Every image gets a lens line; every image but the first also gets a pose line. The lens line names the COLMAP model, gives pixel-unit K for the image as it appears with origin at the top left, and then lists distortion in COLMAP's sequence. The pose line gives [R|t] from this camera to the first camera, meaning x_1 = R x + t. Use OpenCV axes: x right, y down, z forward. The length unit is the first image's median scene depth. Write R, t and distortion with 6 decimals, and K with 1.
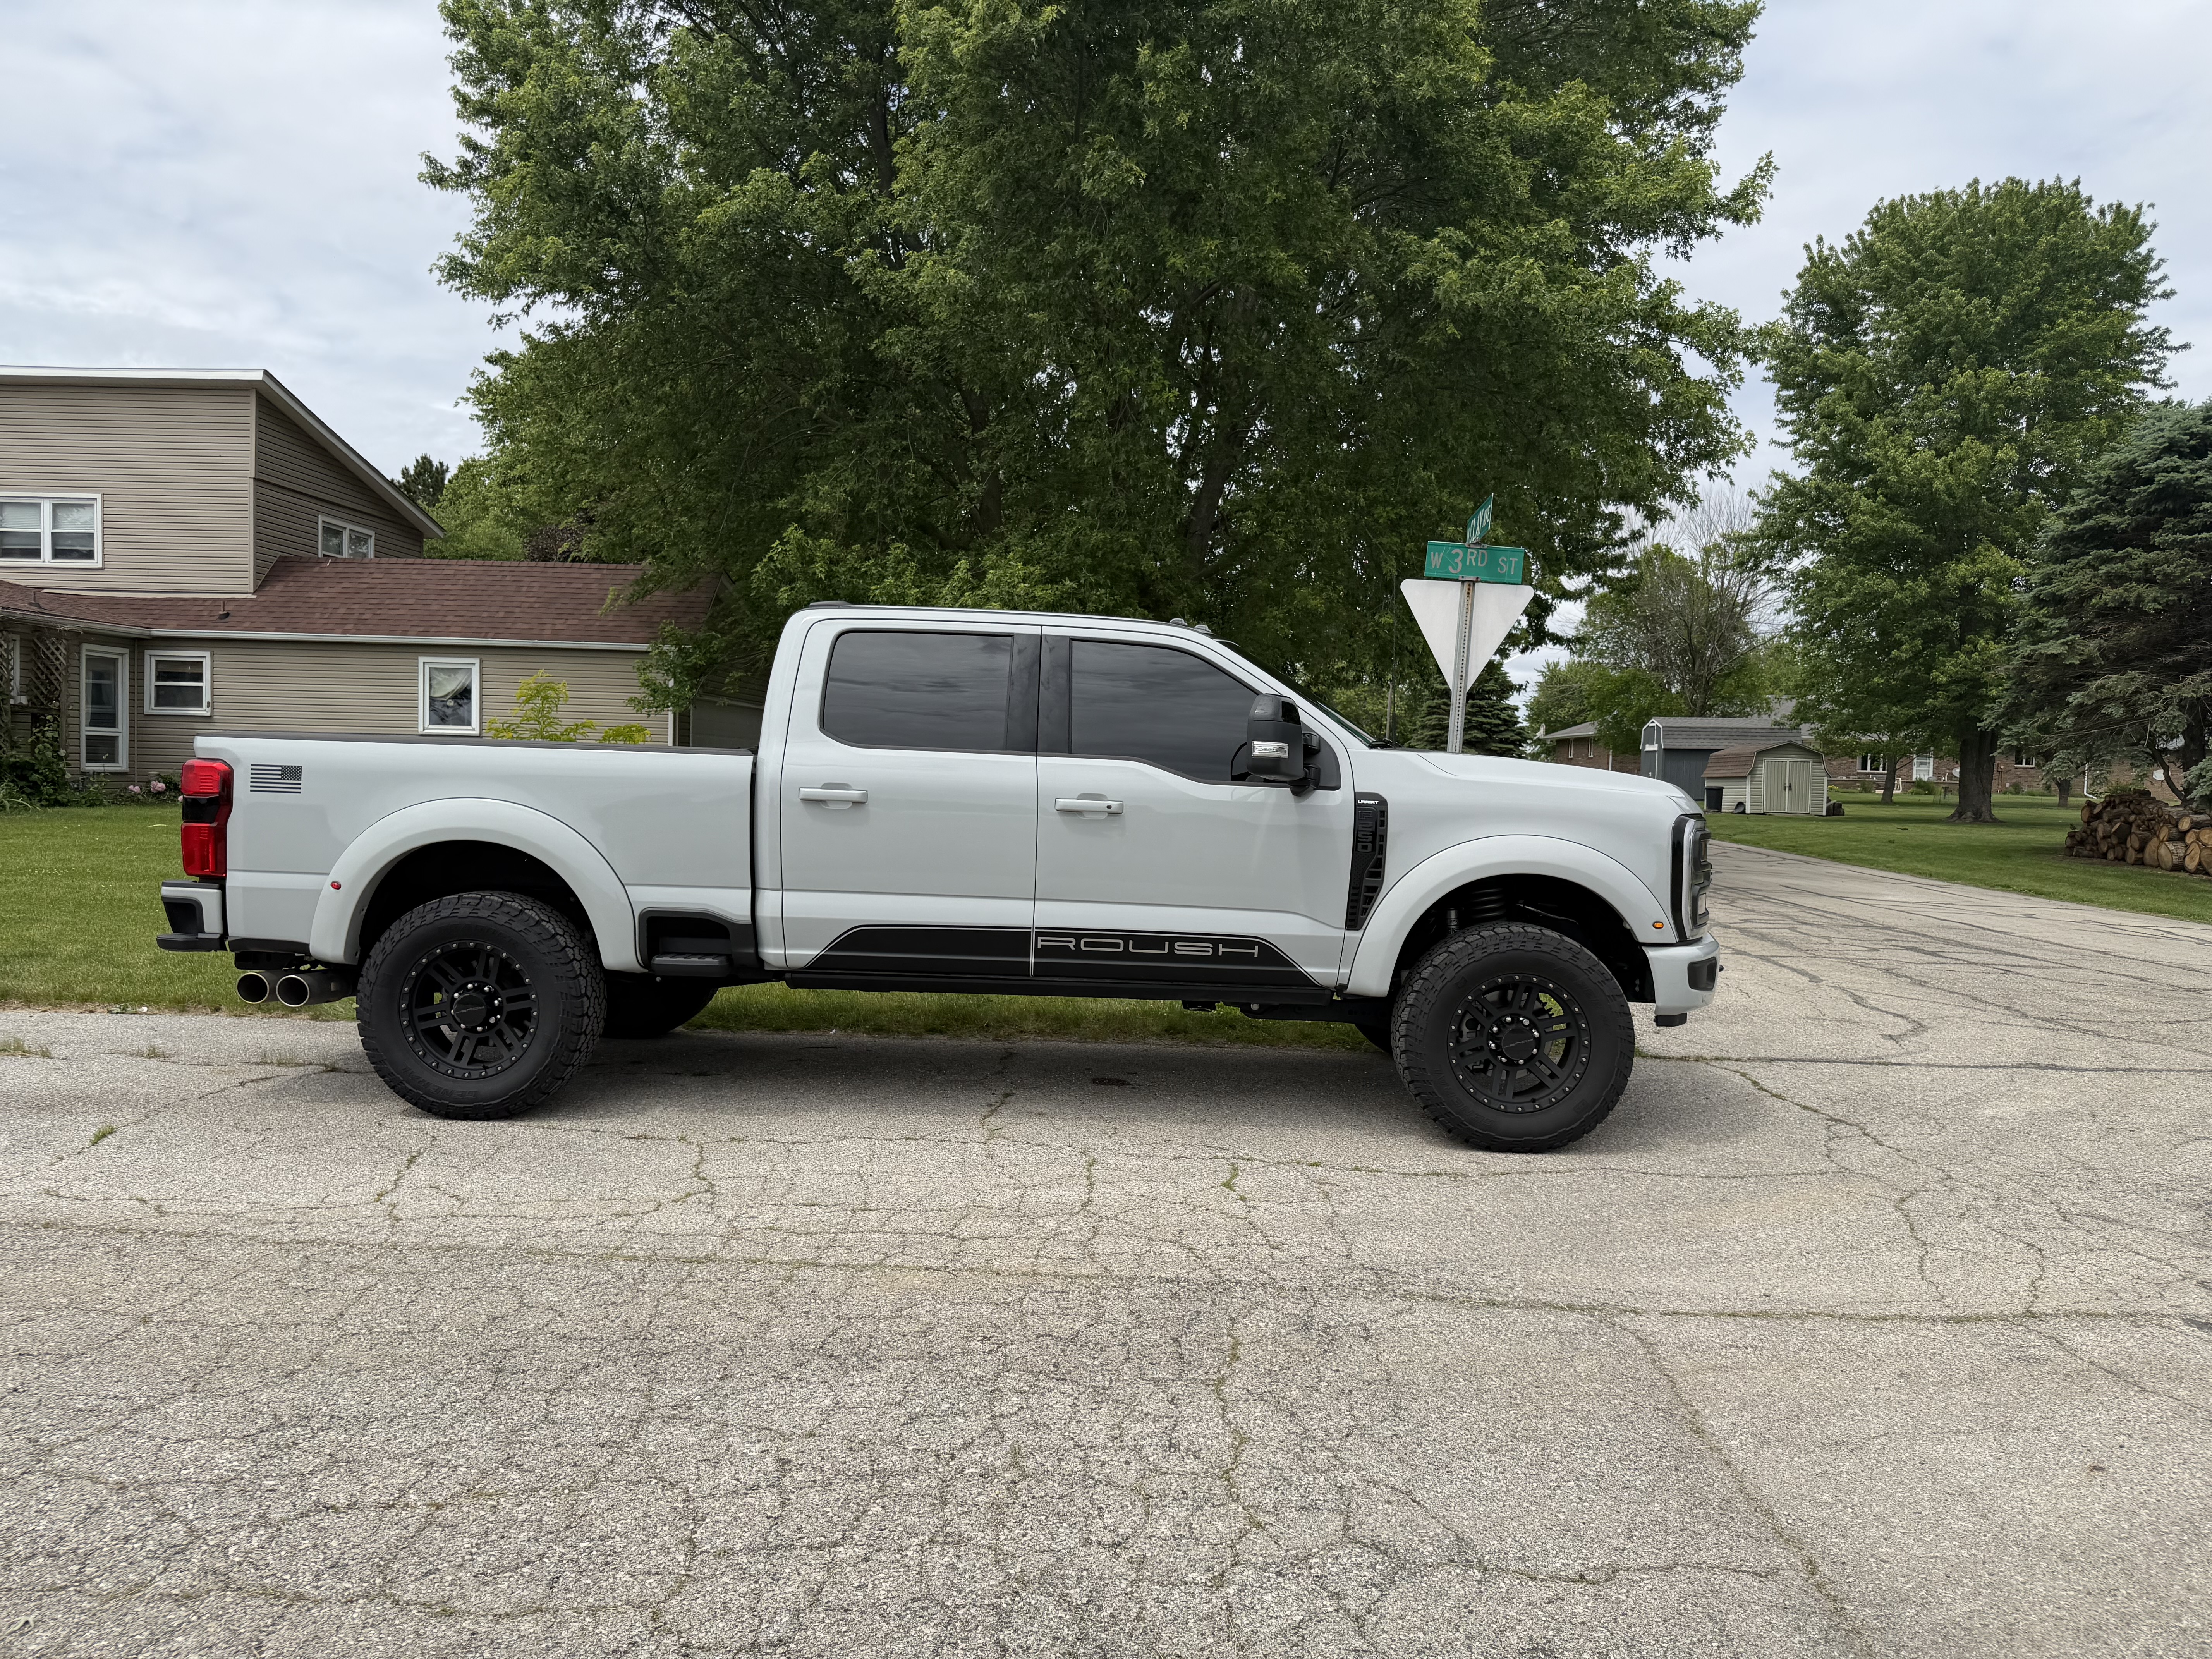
lens RADIAL K [[1562.9, 0, 1125.7], [0, 1562.9, 831.8], [0, 0, 1]] dist [0.041188, -0.001496]
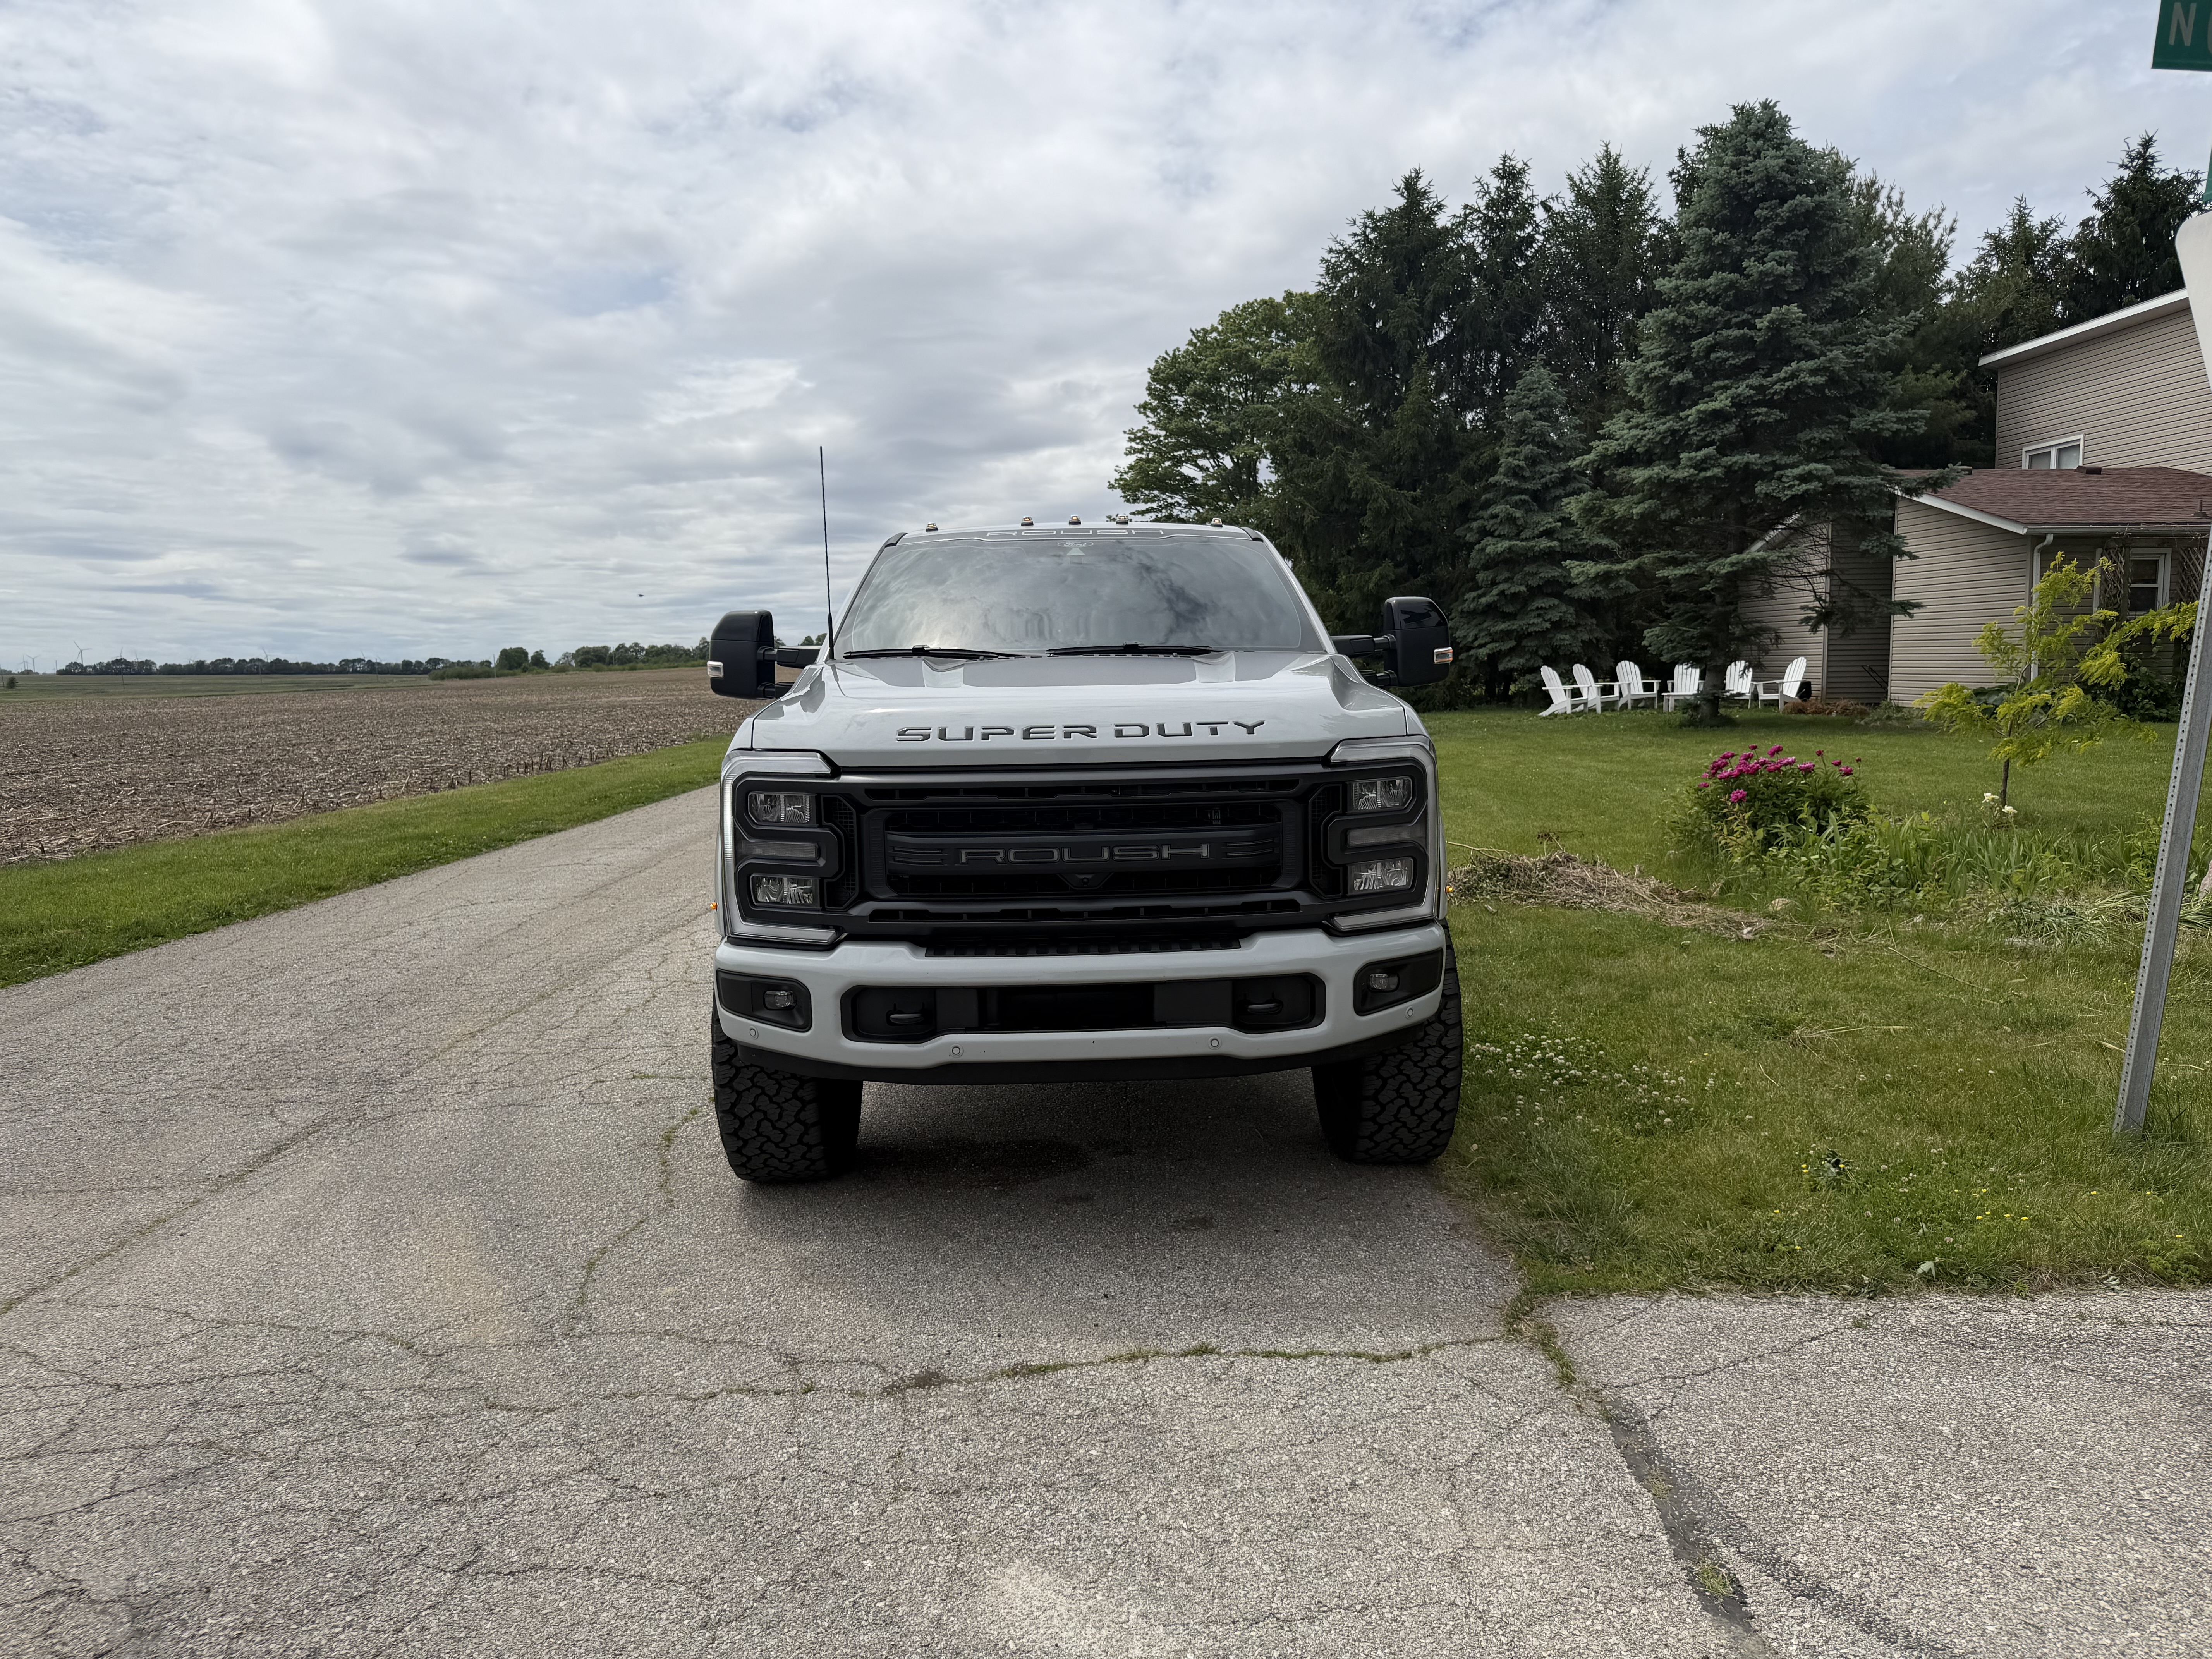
lens RADIAL K [[1542.9, 0, 1106.1], [0, 1542.9, 869.9], [0, 0, 1]] dist [0.054343, -0.101139]
pose [[0.036857, 0.101729, -0.994129, 1.001203], [-0.017632, 0.994716, 0.101135, -0.029754], [0.999165, 0.013800, 0.038456, 1.121767]]
